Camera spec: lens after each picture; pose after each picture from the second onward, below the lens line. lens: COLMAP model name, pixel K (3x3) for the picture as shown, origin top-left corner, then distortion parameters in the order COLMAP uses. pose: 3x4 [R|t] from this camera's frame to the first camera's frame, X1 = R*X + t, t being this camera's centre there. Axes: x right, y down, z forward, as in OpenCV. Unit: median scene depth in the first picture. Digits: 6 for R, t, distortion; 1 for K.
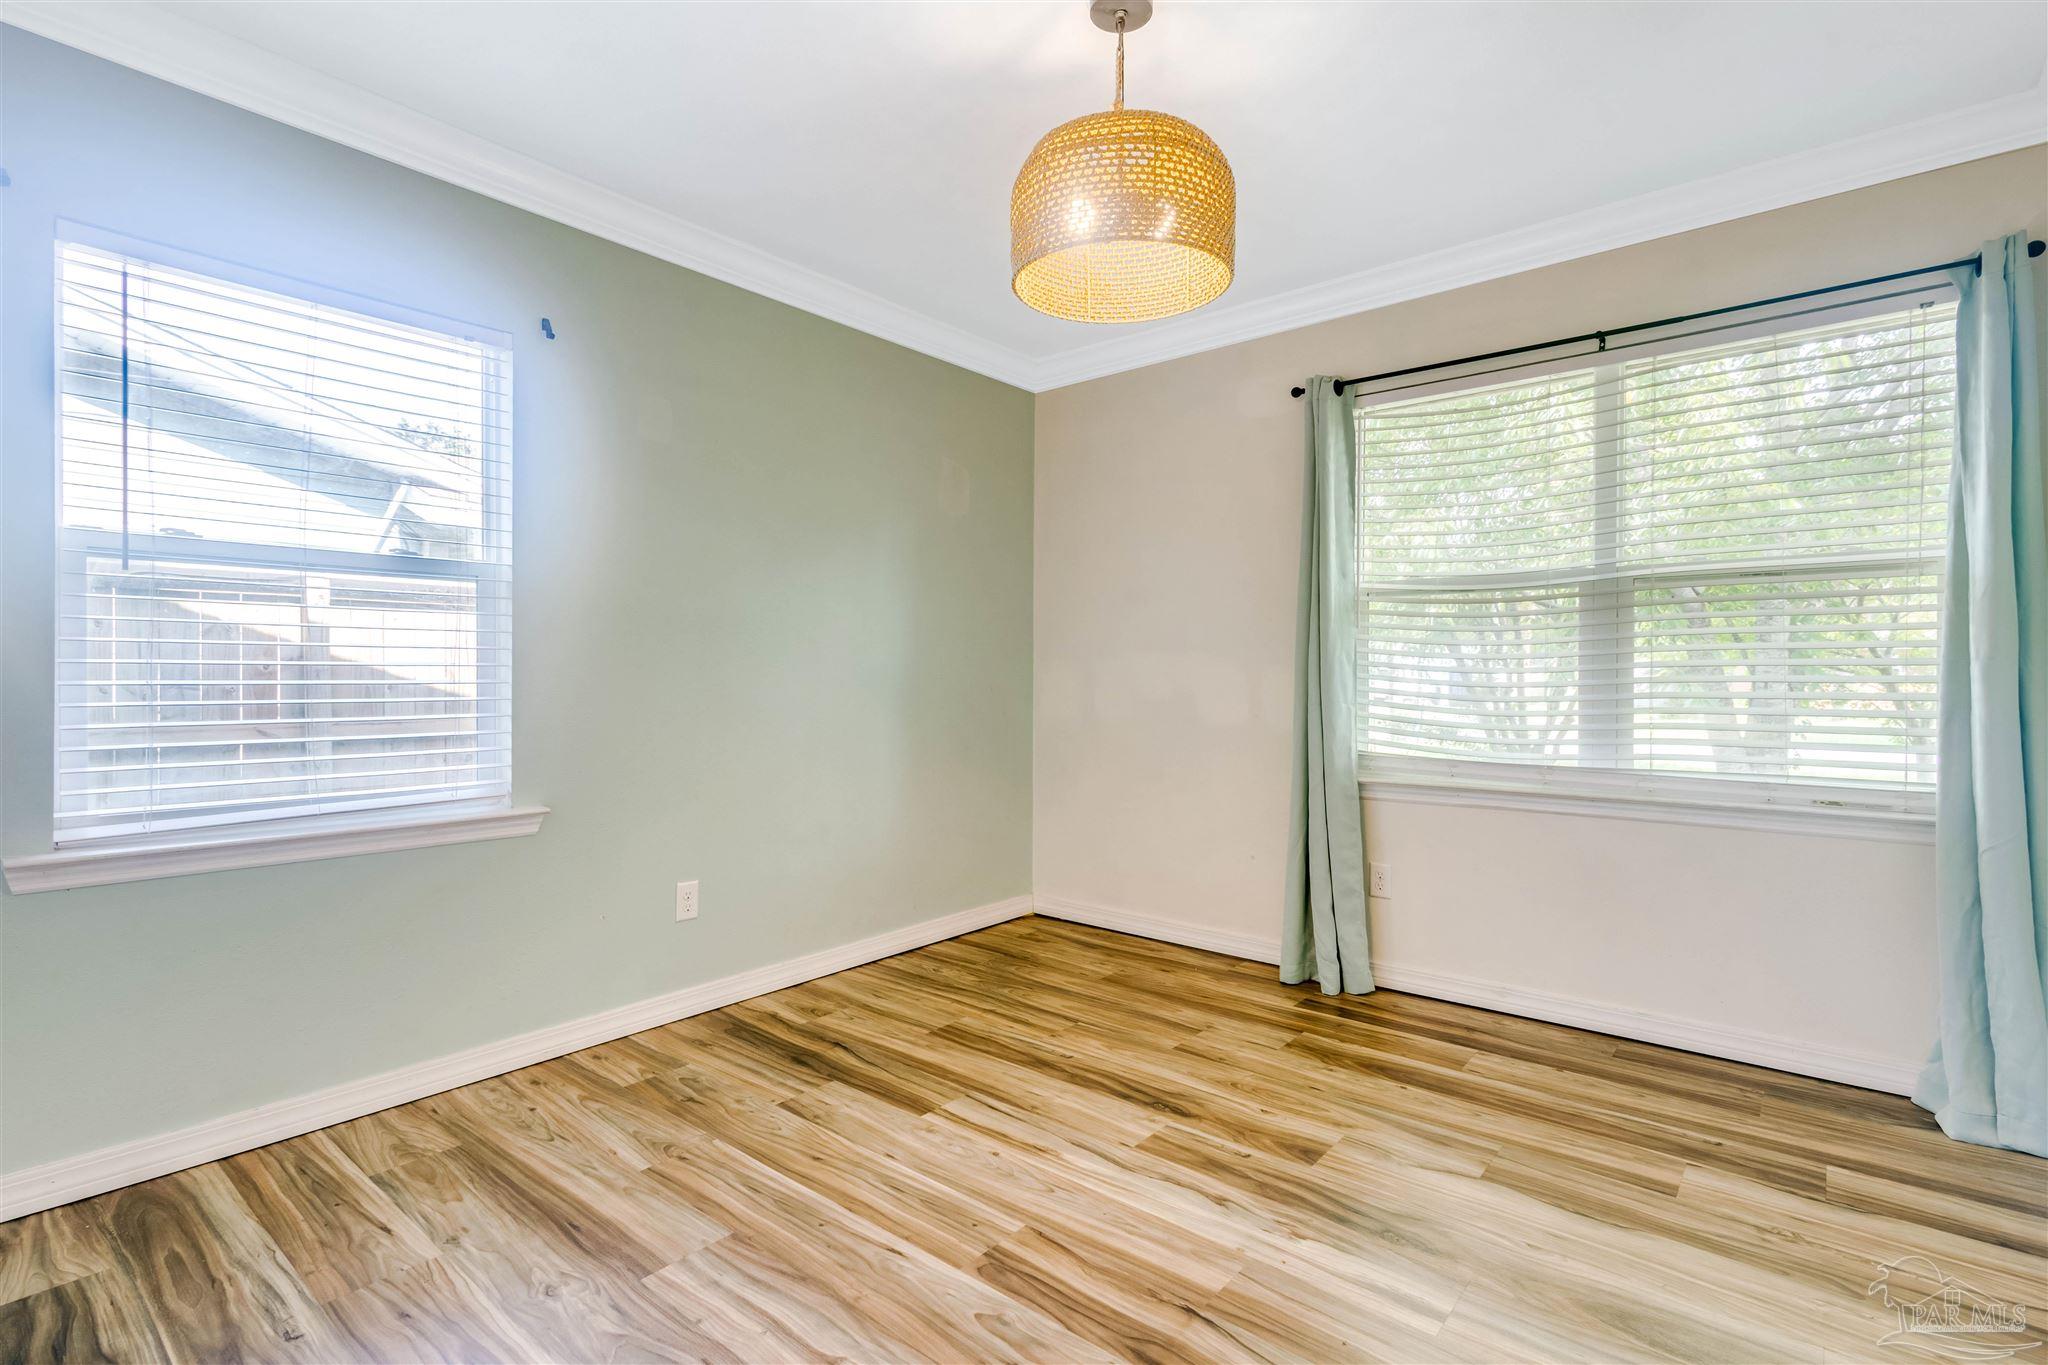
lens RADIAL K [[950.0, 0, 1031.9], [0, 950.0, 684.9], [0, 0, 1]] dist [0.001496, -0.000886]
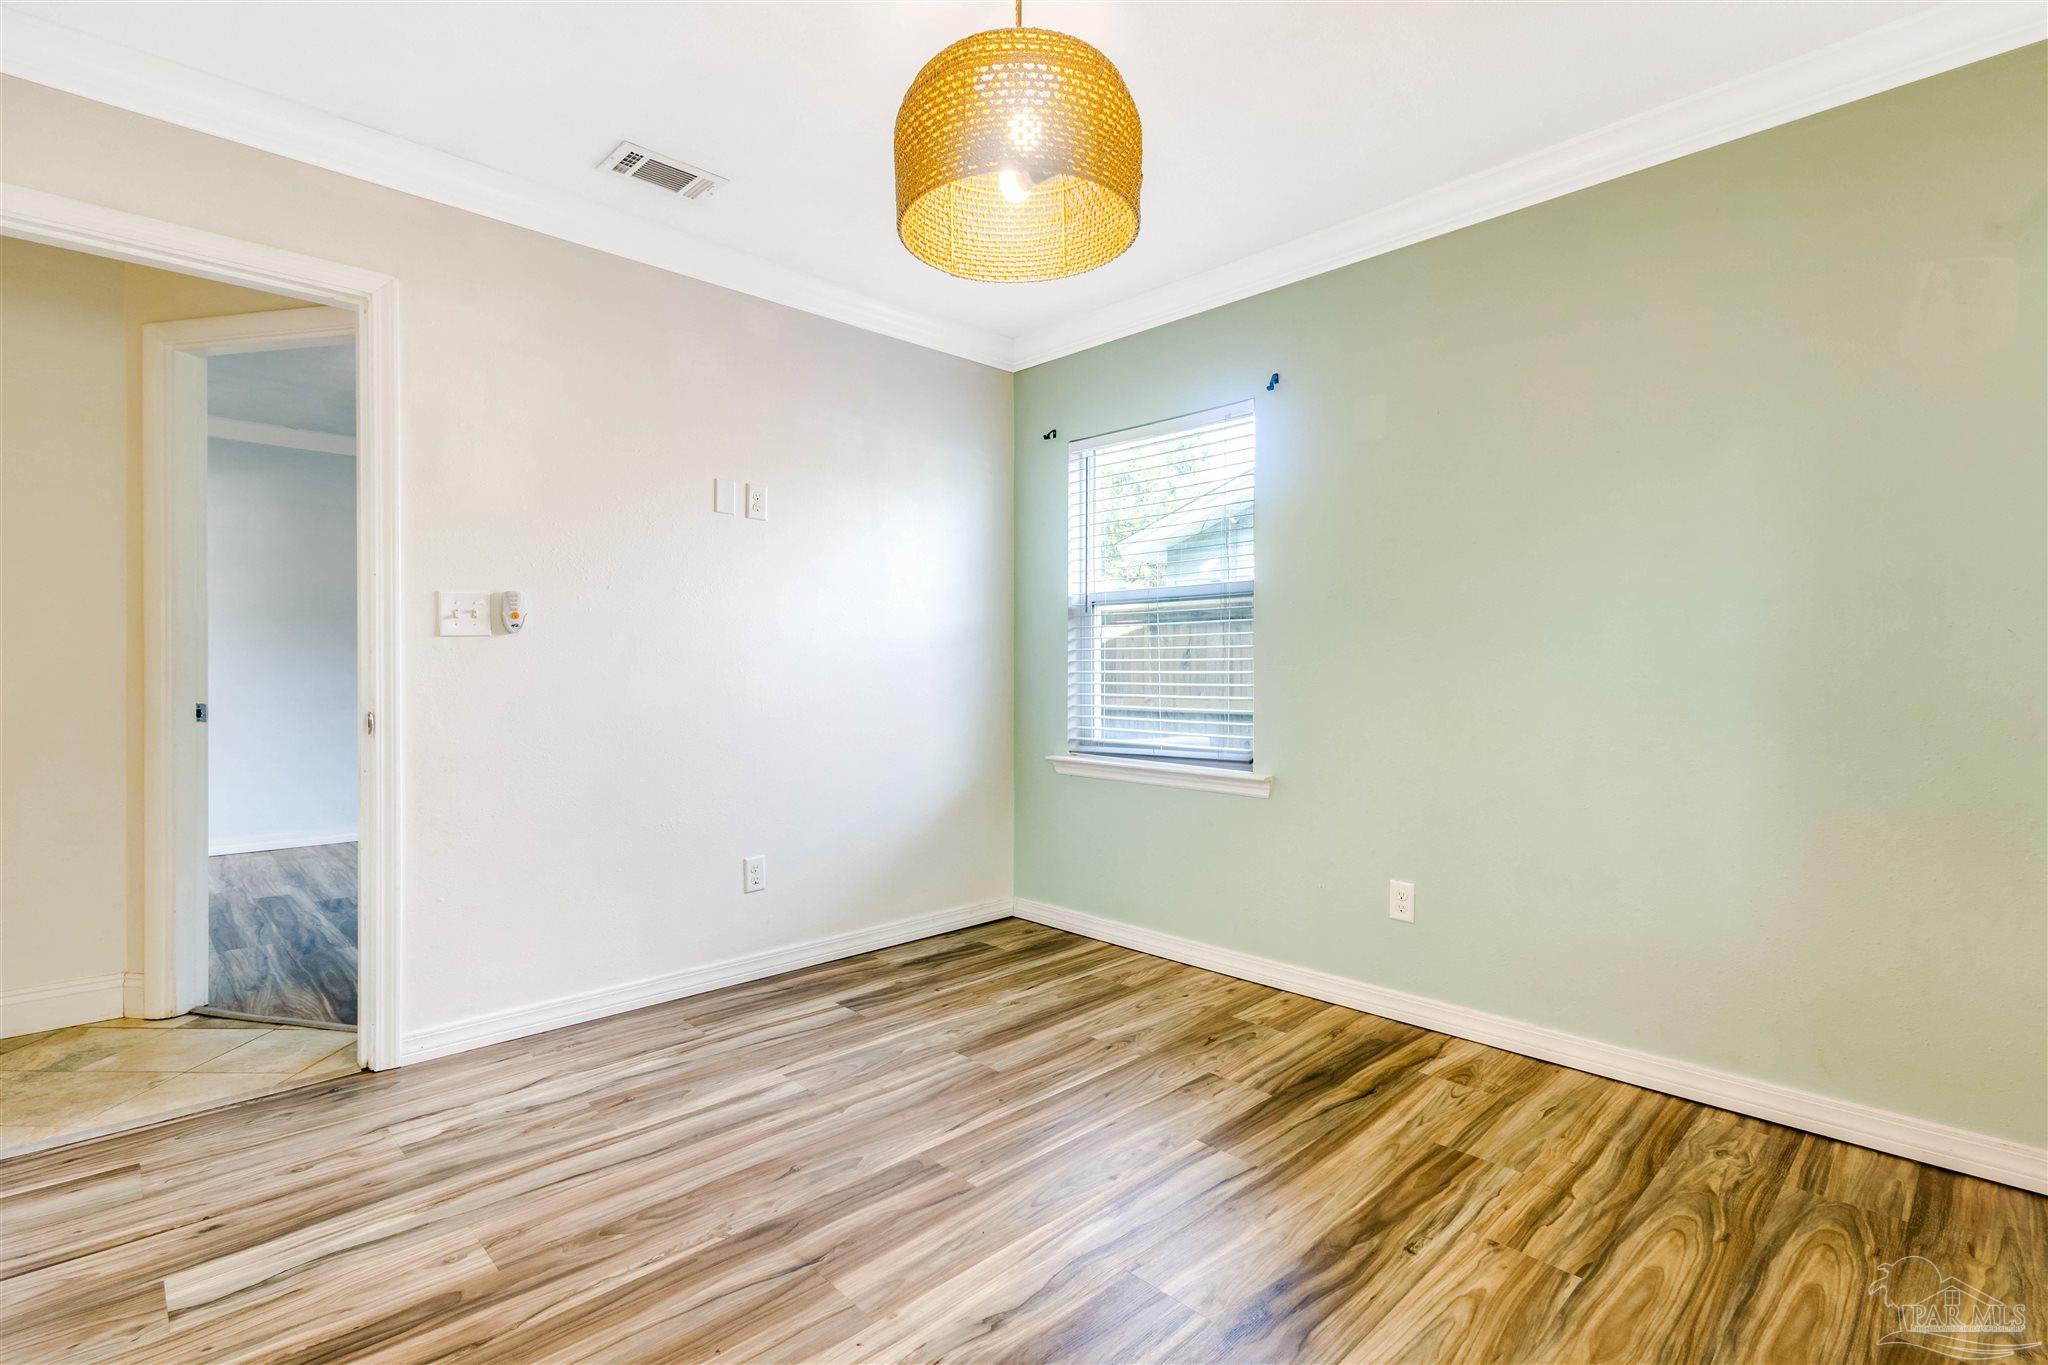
lens RADIAL K [[950.0, 0, 1019.2], [0, 950.0, 681.1], [0, 0, 1]] dist [0.001496, -0.000886]
pose [[-0.098619, 0.014364, -0.995022, 0.722874], [-0.014482, 0.999769, 0.015868, -0.008179], [0.995020, 0.015975, -0.098389, 0.799640]]
